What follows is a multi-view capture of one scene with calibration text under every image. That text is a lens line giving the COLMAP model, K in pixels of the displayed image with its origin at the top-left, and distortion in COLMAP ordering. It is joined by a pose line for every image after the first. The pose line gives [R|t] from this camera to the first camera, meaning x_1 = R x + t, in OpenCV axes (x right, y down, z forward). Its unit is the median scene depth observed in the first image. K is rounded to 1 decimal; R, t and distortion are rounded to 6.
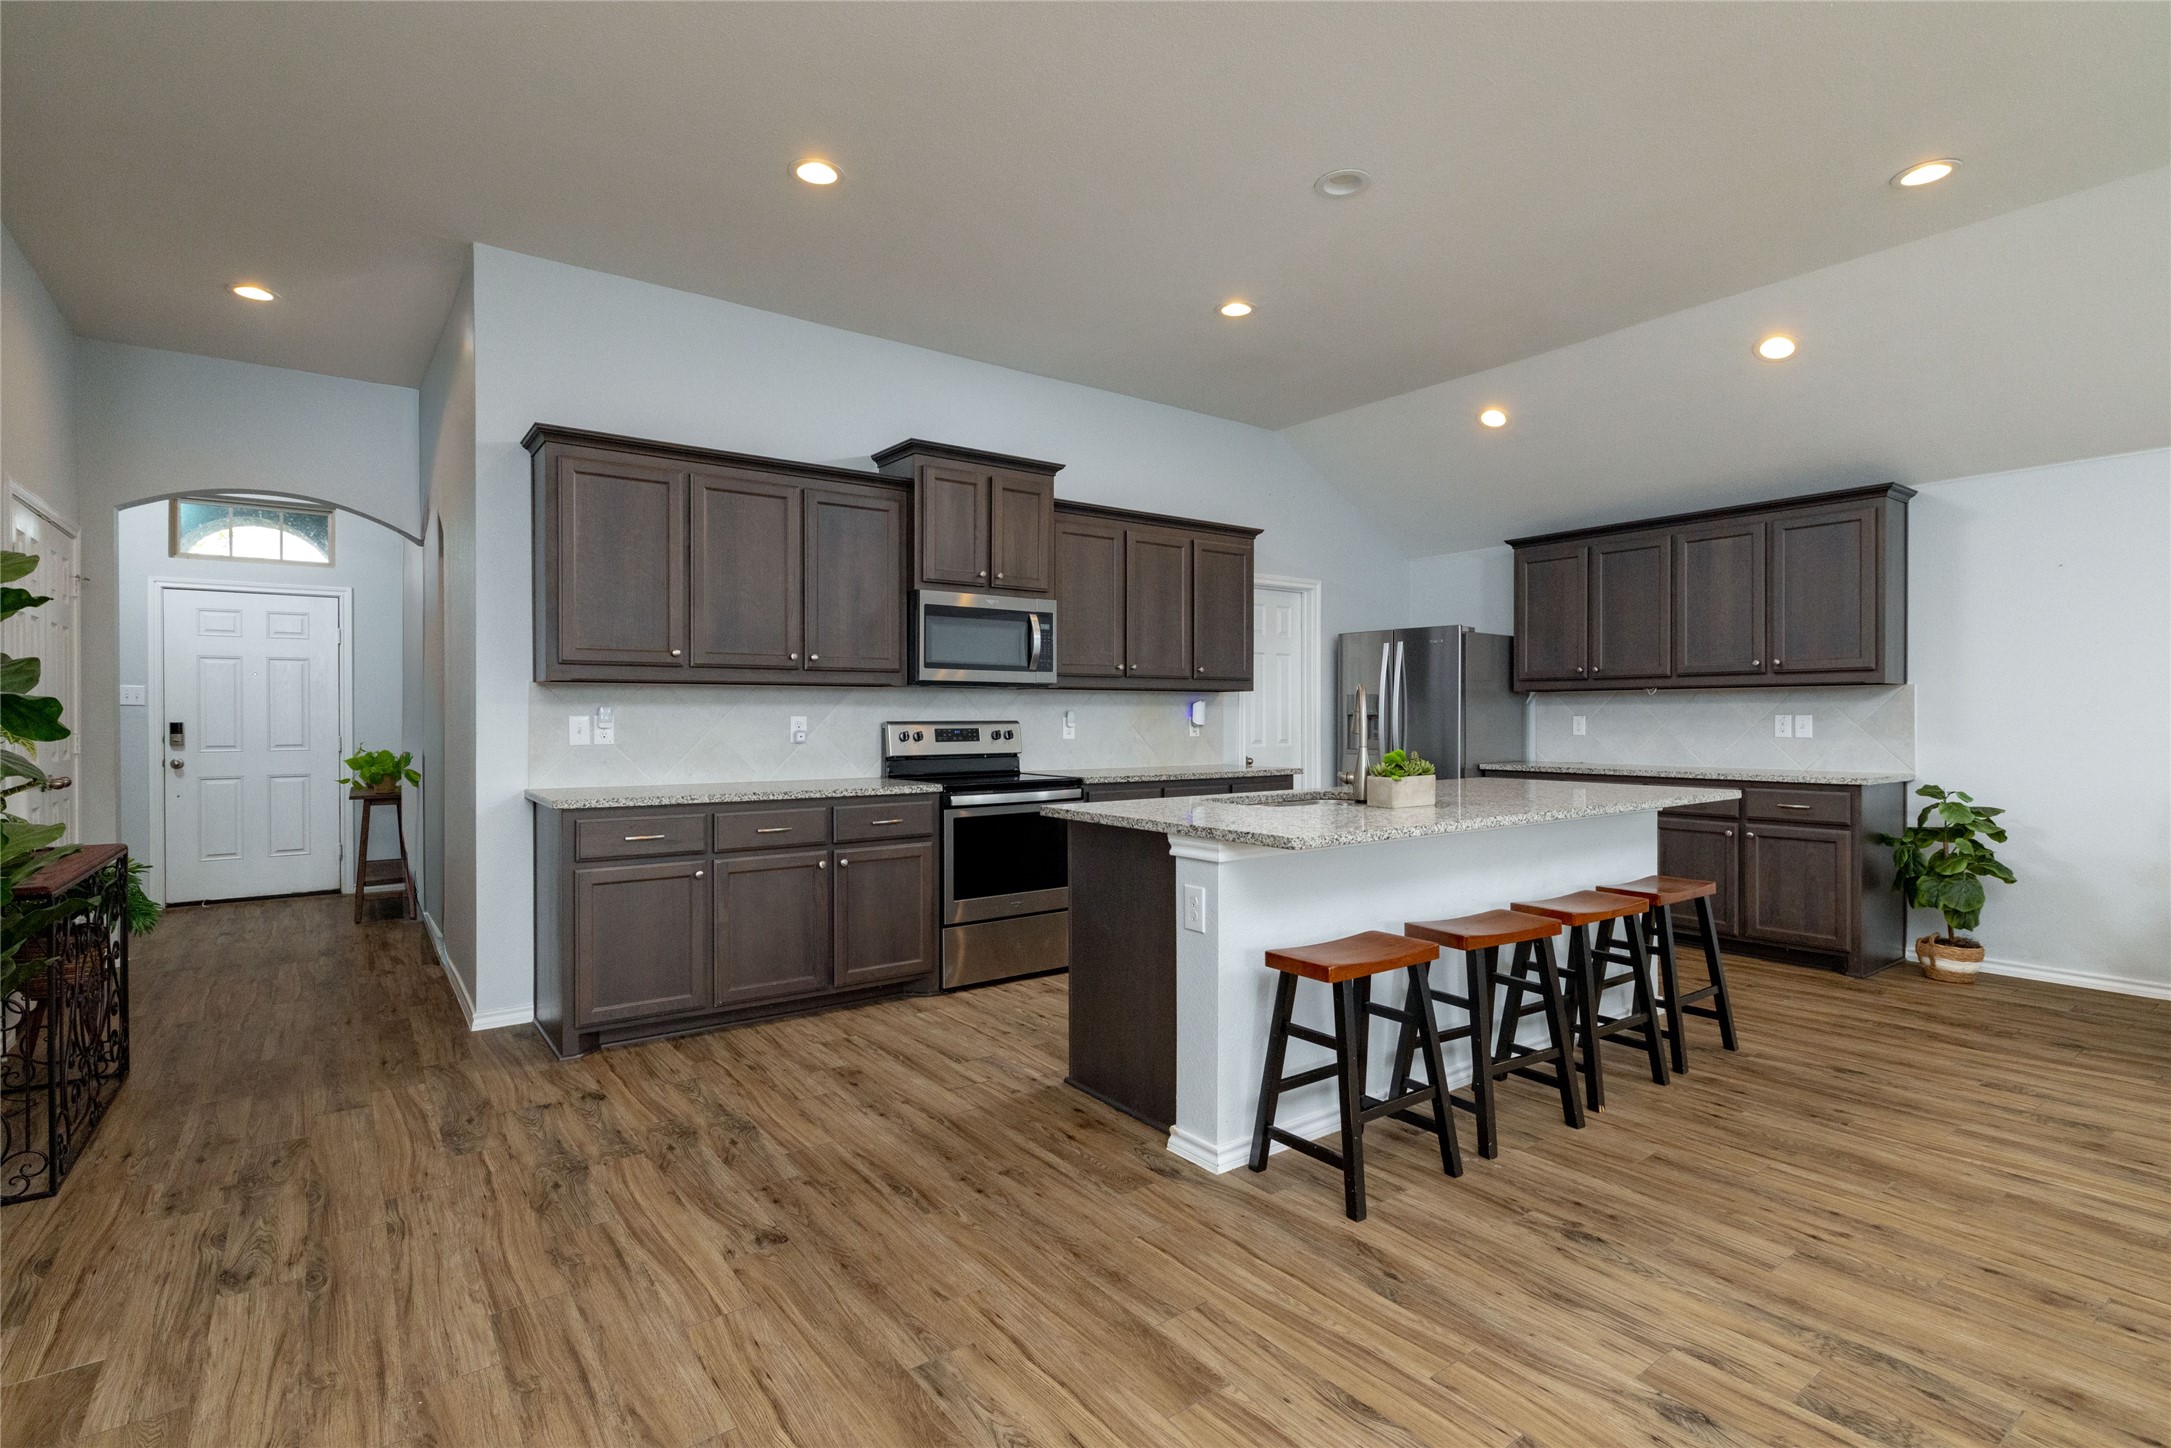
lens RADIAL K [[1054.0, 0, 1096.1], [0, 1054.0, 703.8], [0, 0, 1]] dist [0.000457, 0.001310]
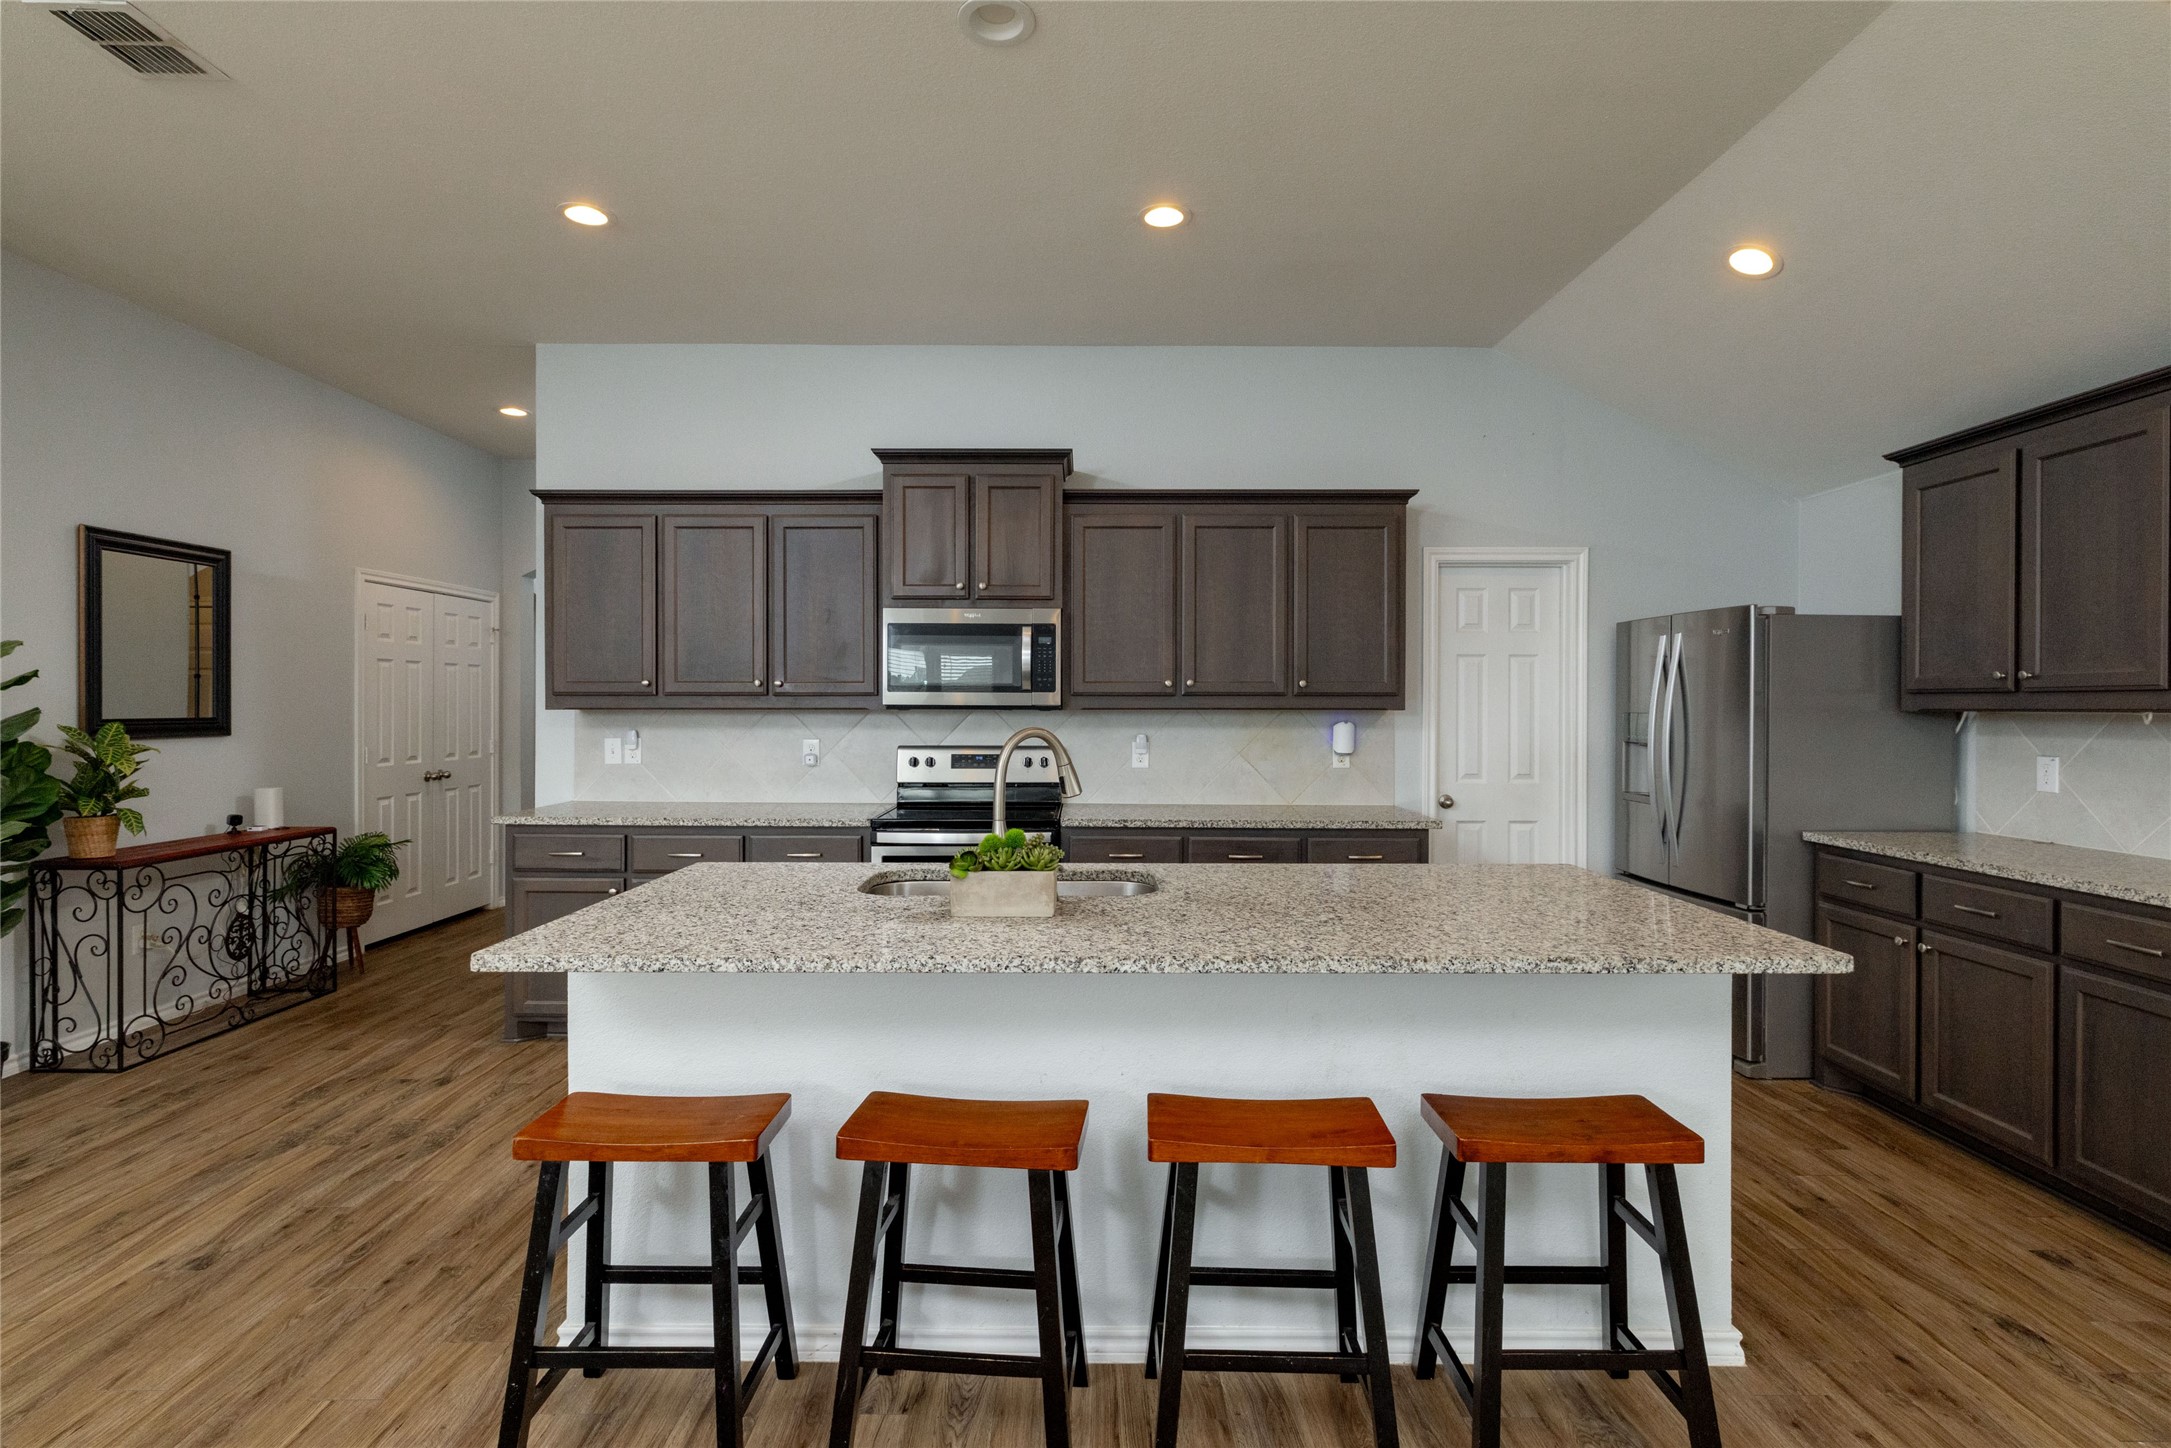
lens RADIAL K [[1054.0, 0, 1086.3], [0, 1054.0, 693.1], [0, 0, 1]] dist [0.000457, 0.001310]
pose [[0.797728, -0.001823, -0.603015, 0.604727], [0.003276, 0.999994, 0.001310, -0.037111], [0.603009, -0.003021, 0.797729, 0.400495]]
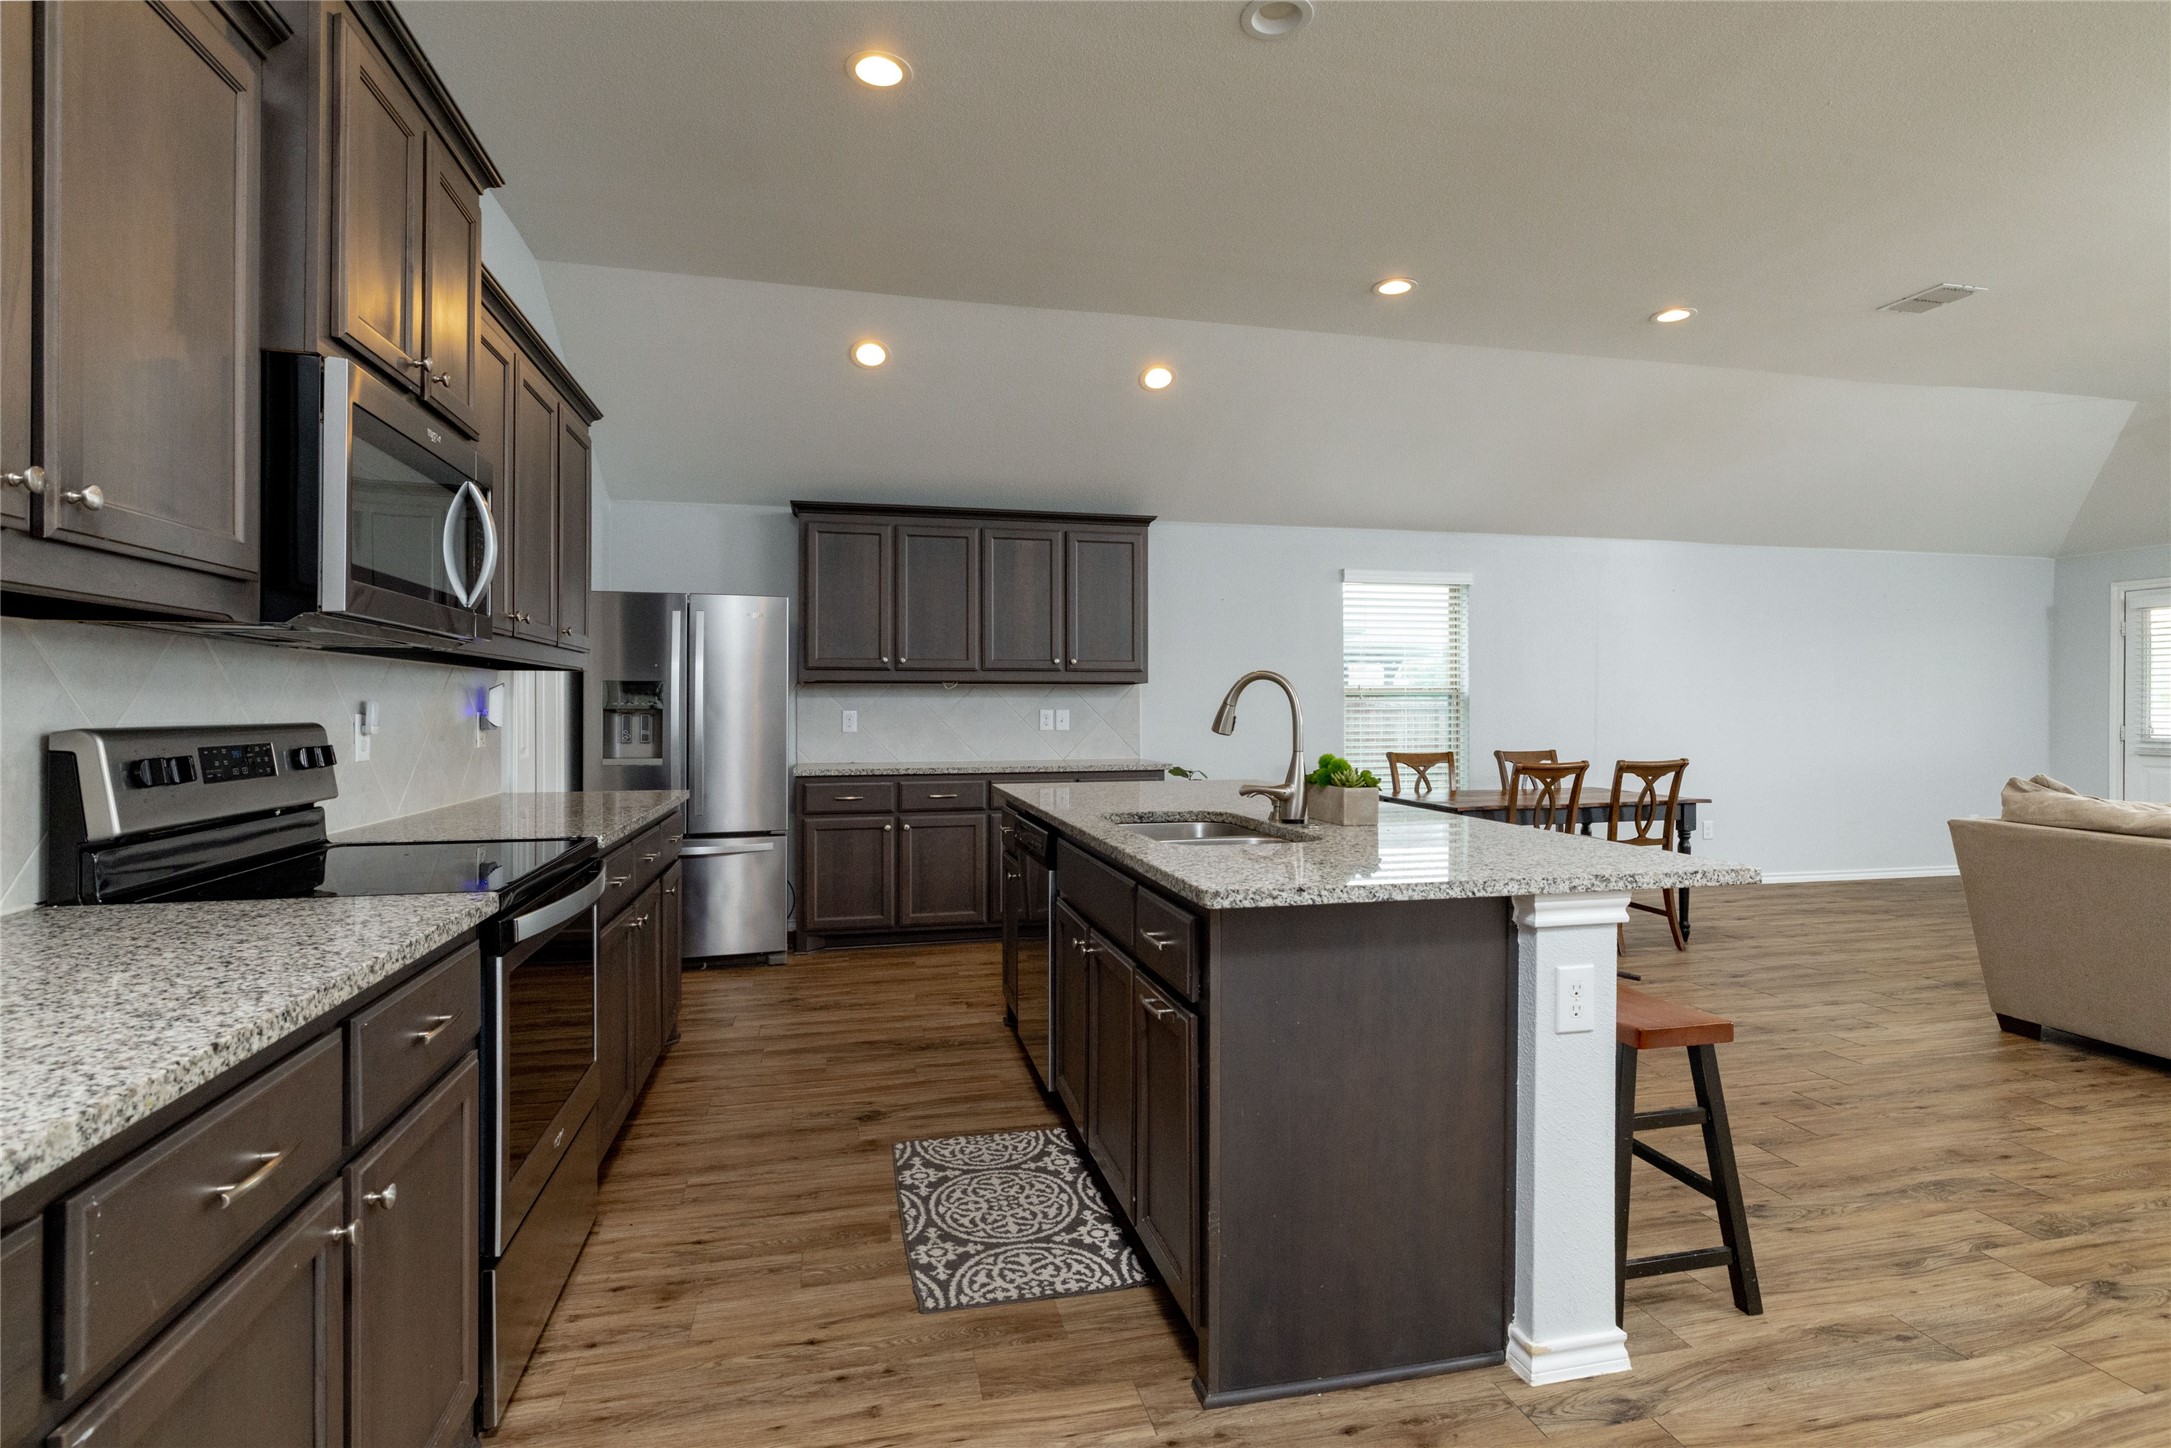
lens RADIAL K [[1054.0, 0, 1097.5], [0, 1054.0, 707.3], [0, 0, 1]] dist [0.000457, 0.001310]
pose [[0.388073, 0.002983, 0.921624, -0.440555], [-0.011835, 0.999928, 0.001748, 0.006837], [-0.921553, -0.011586, 0.388080, 0.697321]]
